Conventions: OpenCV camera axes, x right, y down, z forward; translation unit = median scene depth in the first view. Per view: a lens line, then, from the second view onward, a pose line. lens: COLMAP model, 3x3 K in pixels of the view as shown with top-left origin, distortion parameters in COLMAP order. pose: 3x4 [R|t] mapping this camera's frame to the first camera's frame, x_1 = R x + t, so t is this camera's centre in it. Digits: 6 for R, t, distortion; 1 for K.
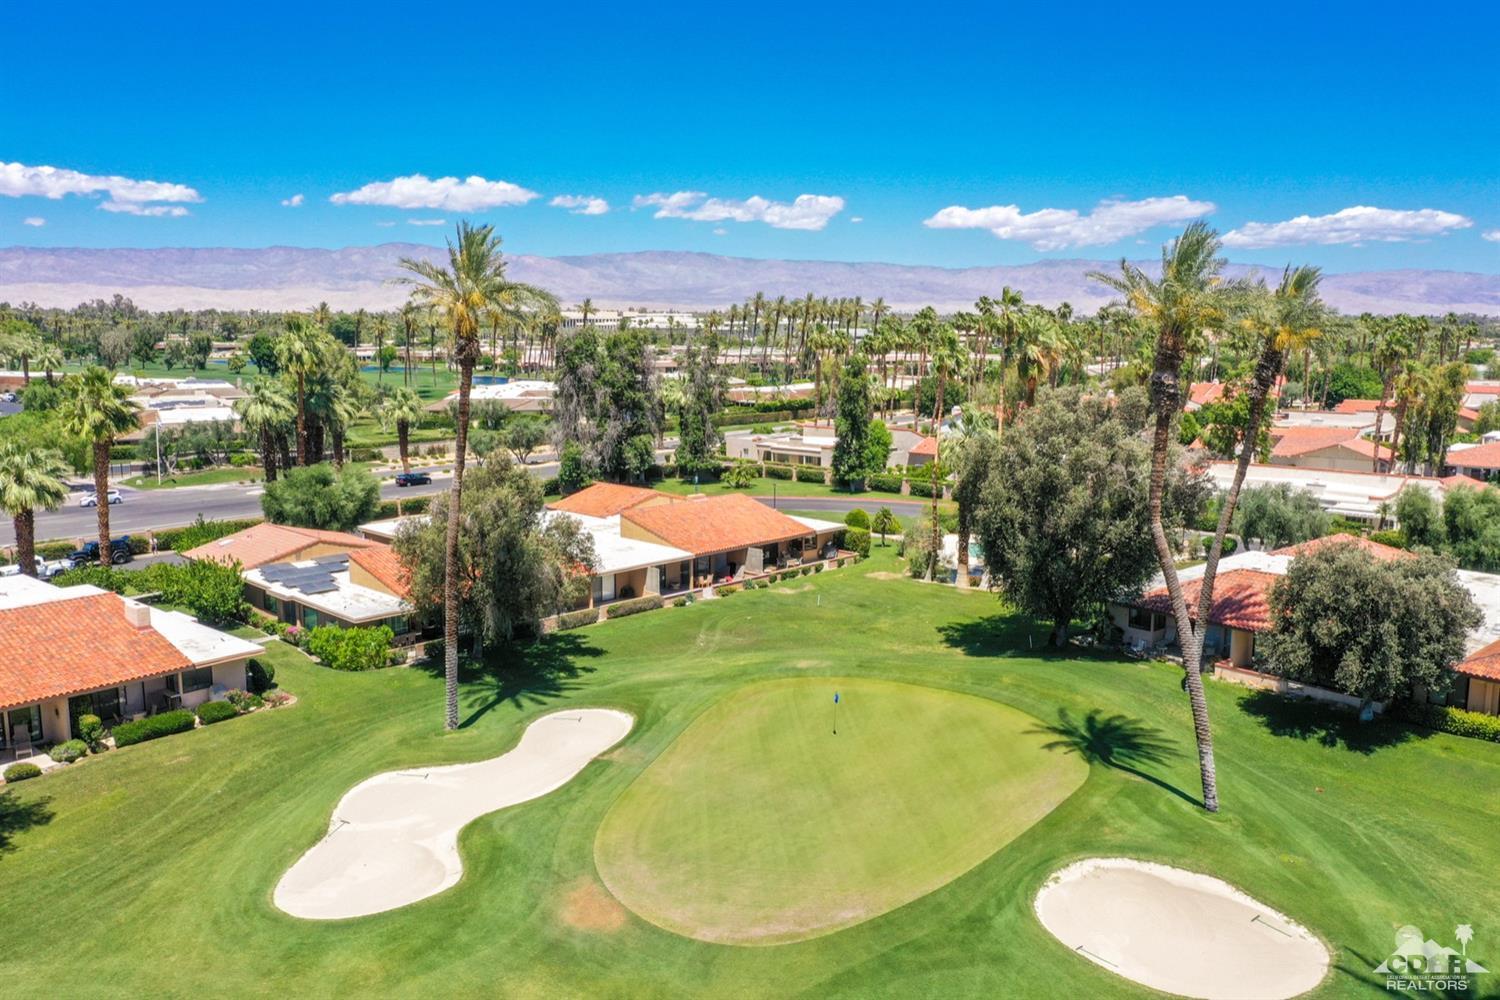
lens RADIAL K [[1171.9, 0, 750.0], [0, 1171.9, 500.0], [0, 0, 1]] dist [-0.003265, 0.001249]
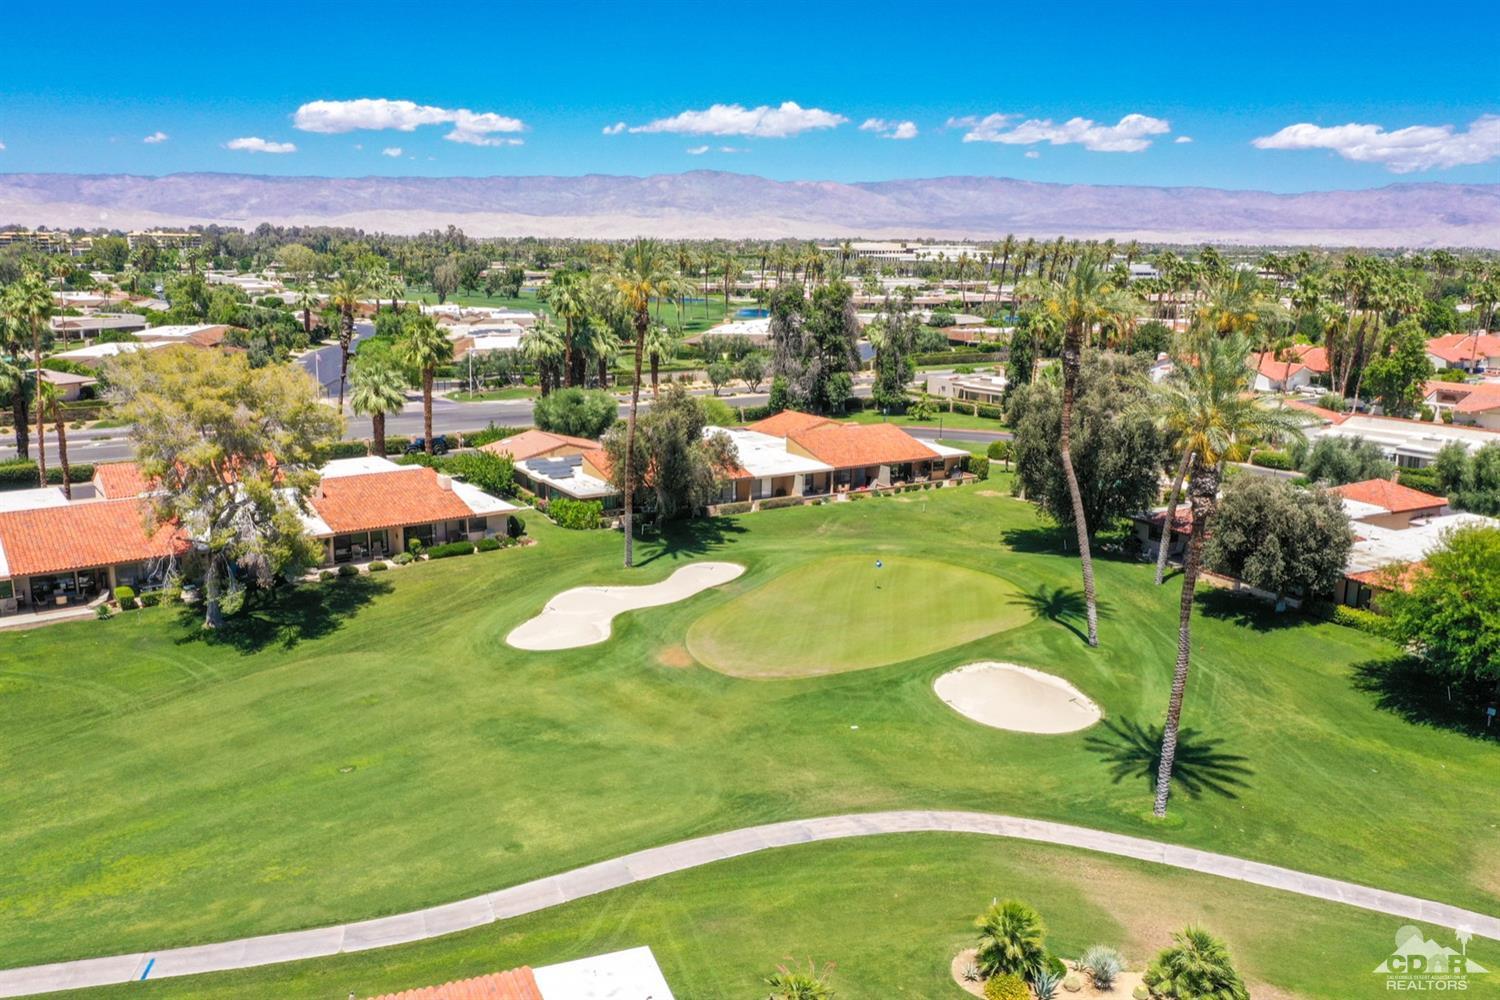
lens RADIAL K [[1171.9, 0, 750.0], [0, 1171.9, 500.0], [0, 0, 1]] dist [-0.003265, 0.001249]
pose [[0.969776, 0.058573, -0.236862, 0.169370], [-0.044345, 0.996902, 0.064963, 0.001355], [0.239933, -0.052496, 0.969369, -0.290844]]
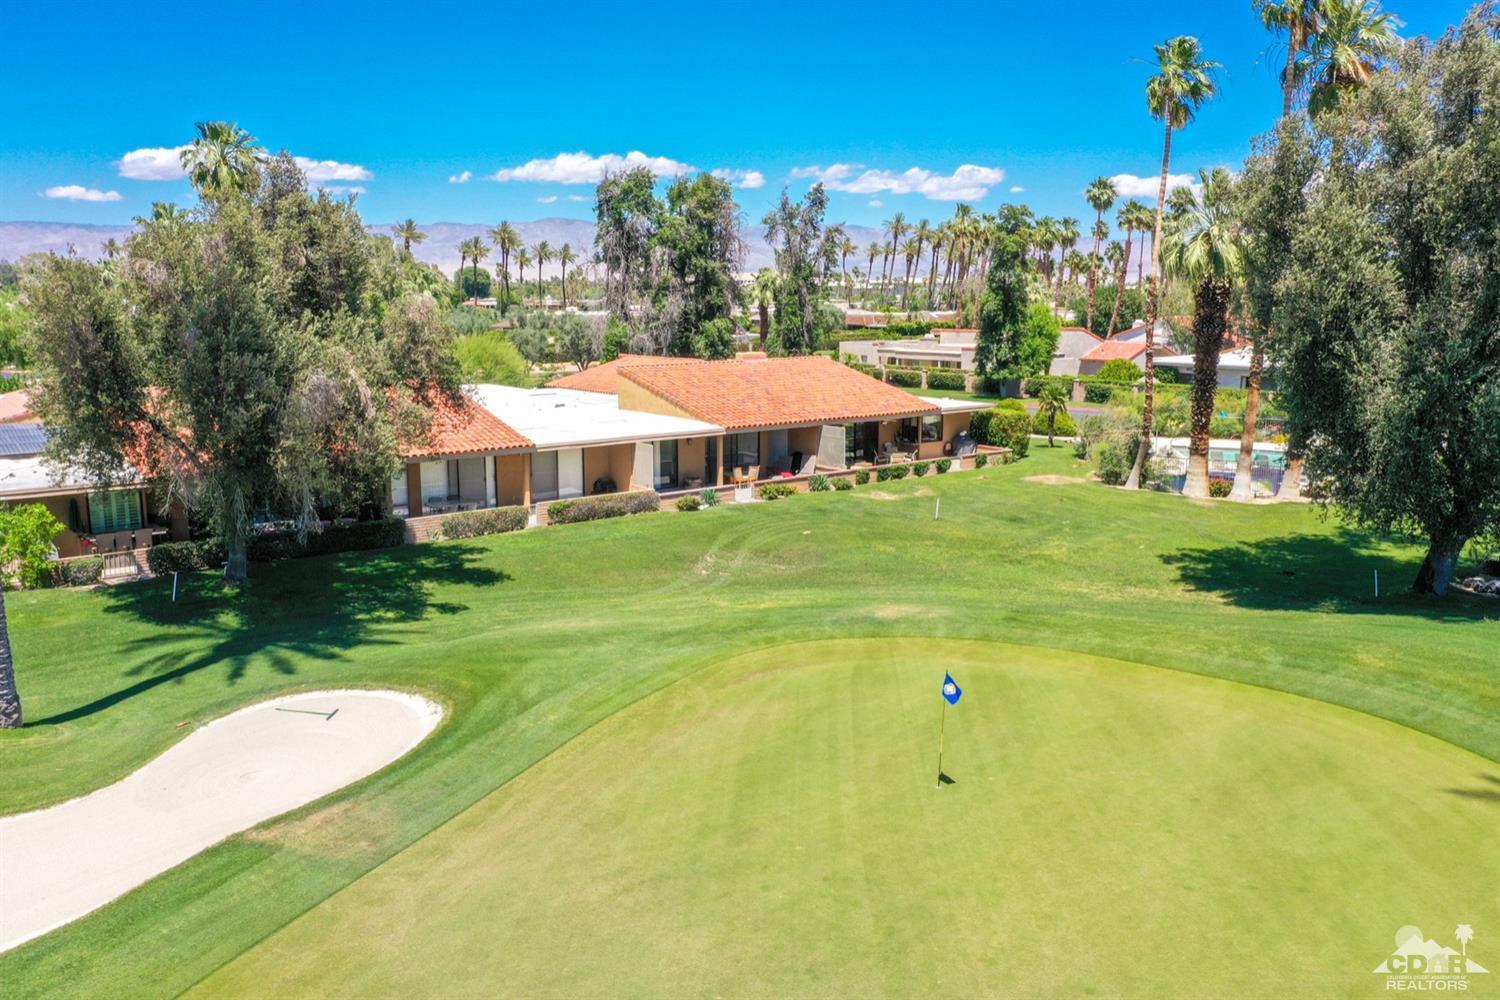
lens RADIAL K [[1178.2, 0, 746.8], [0, 1178.2, 495.5], [0, 0, 1]] dist [-0.003834, -0.000639]
pose [[0.991850, 0.019729, -0.125871, 0.036930], [-0.017441, 0.999662, 0.019256, 0.066346], [0.126208, -0.016904, 0.991860, 0.406722]]
